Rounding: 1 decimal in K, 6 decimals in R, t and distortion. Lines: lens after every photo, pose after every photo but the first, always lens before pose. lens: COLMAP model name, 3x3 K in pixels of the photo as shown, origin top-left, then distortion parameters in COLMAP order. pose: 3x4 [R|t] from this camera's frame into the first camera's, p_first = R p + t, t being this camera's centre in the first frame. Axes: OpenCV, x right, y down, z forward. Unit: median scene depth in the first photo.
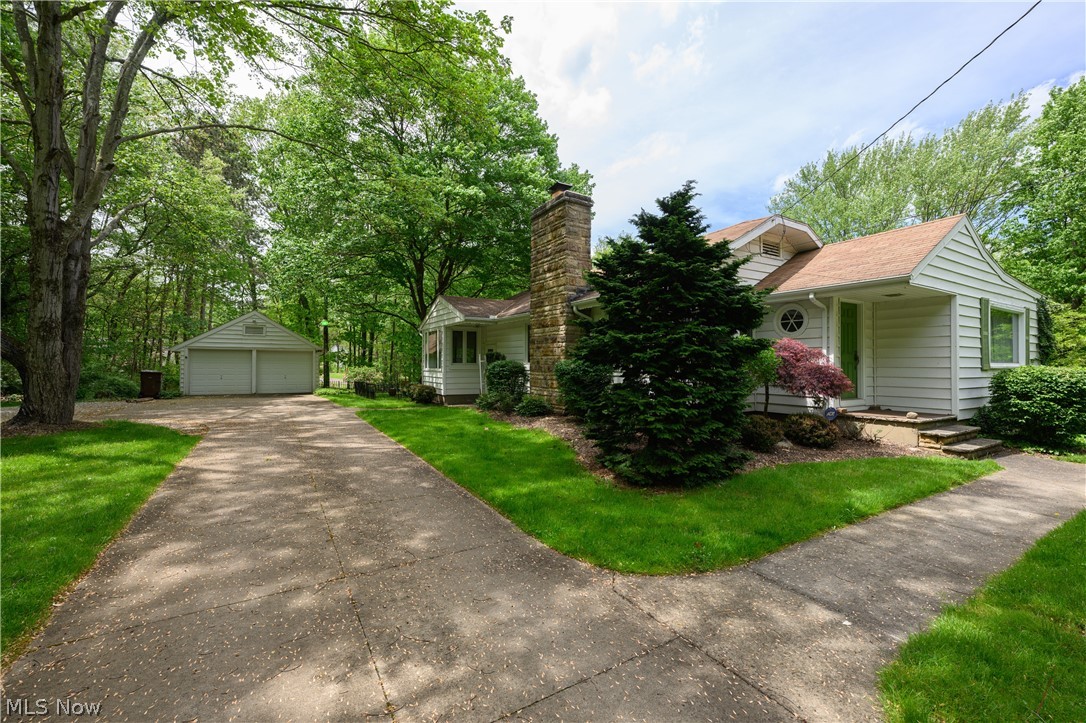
lens RADIAL K [[429.0, 0, 539.8], [0, 429.0, 361.7], [0, 0, 1]] dist [-0.000148, 0.000085]
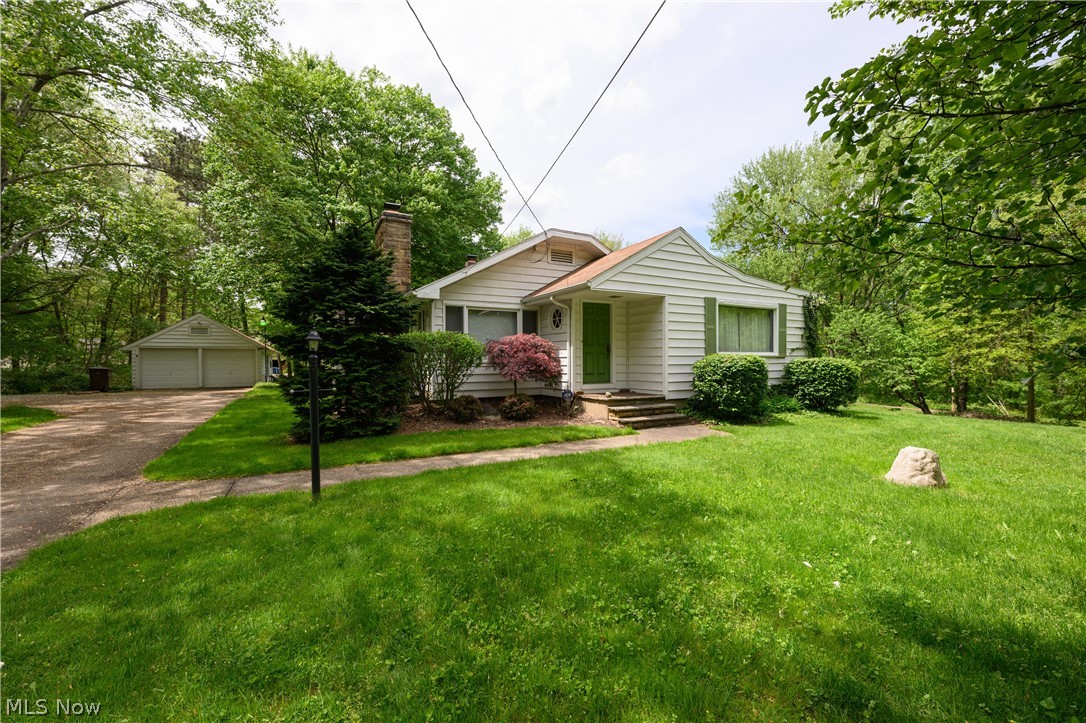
lens RADIAL K [[429.0, 0, 551.4], [0, 429.0, 362.5], [0, 0, 1]] dist [-0.000148, 0.000085]
pose [[0.999597, -0.010354, -0.026450, 0.595743], [0.010670, 0.999873, 0.011824, 0.012434], [0.026324, -0.012101, 0.999580, -0.194891]]
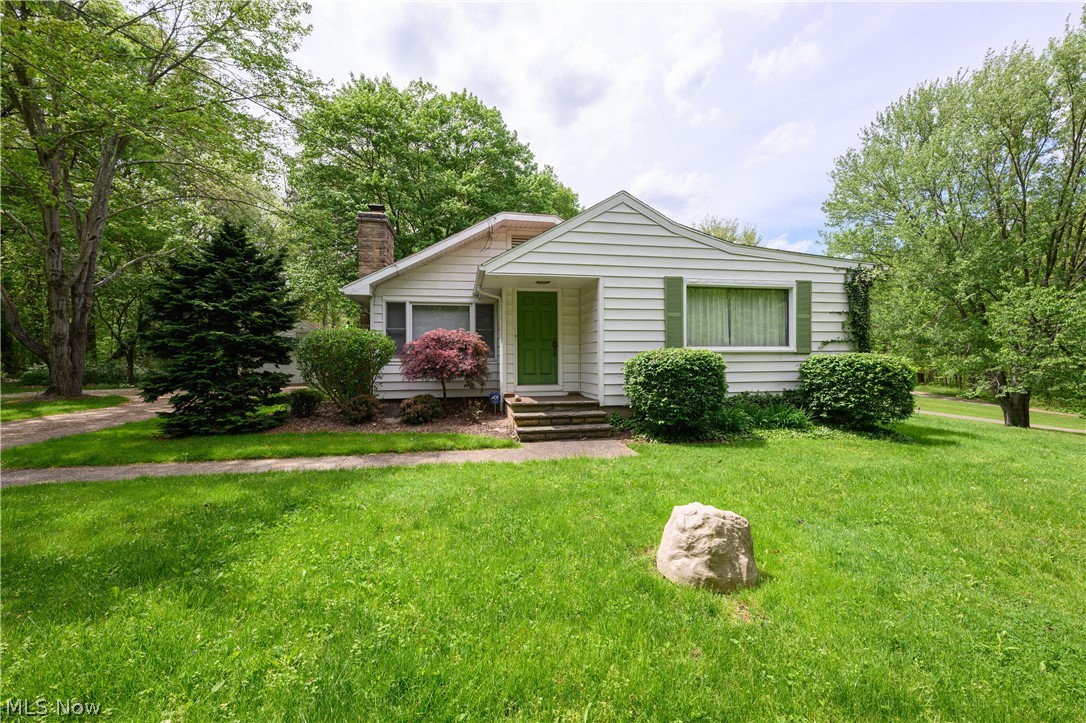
lens RADIAL K [[429.0, 0, 546.6], [0, 429.0, 362.5], [0, 0, 1]] dist [-0.000148, 0.000085]
pose [[0.944088, -0.010712, -0.329518, 1.030651], [0.014549, 0.999852, 0.009182, 0.023255], [0.329371, -0.013463, 0.944105, 0.027197]]
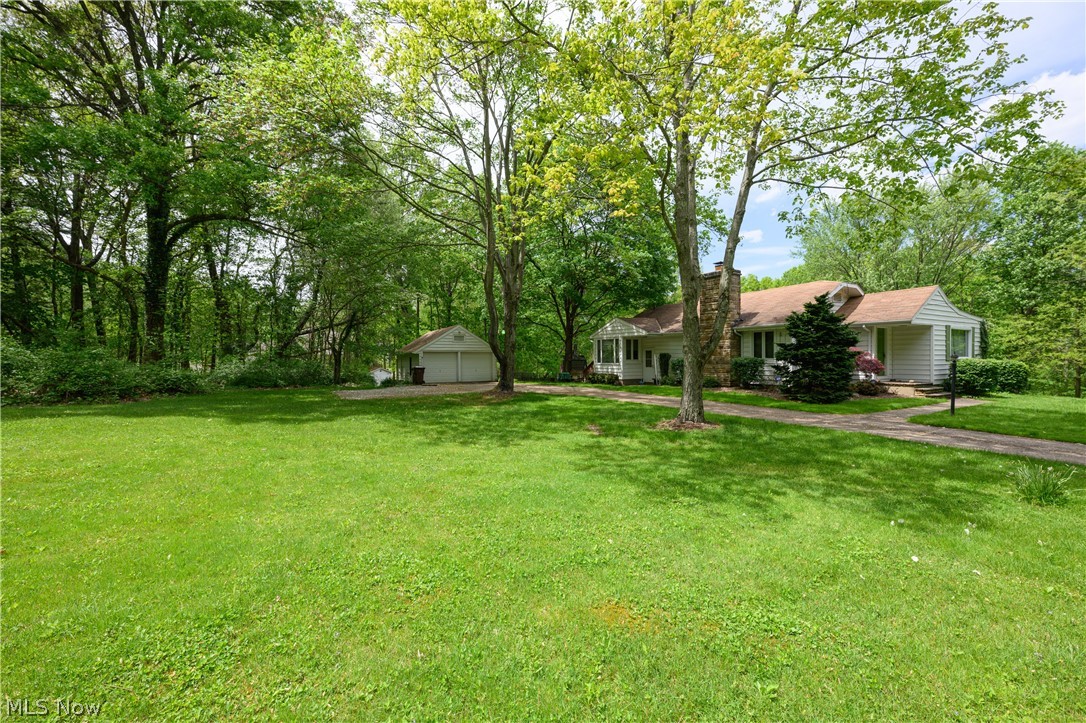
lens RADIAL K [[429.0, 0, 541.9], [0, 429.0, 363.1], [0, 0, 1]] dist [-0.000148, 0.000085]
pose [[0.999937, -0.011188, 0.001239, -0.836295], [0.011166, 0.999792, 0.017086, -0.024291], [-0.001430, -0.017071, 0.999853, -0.970457]]
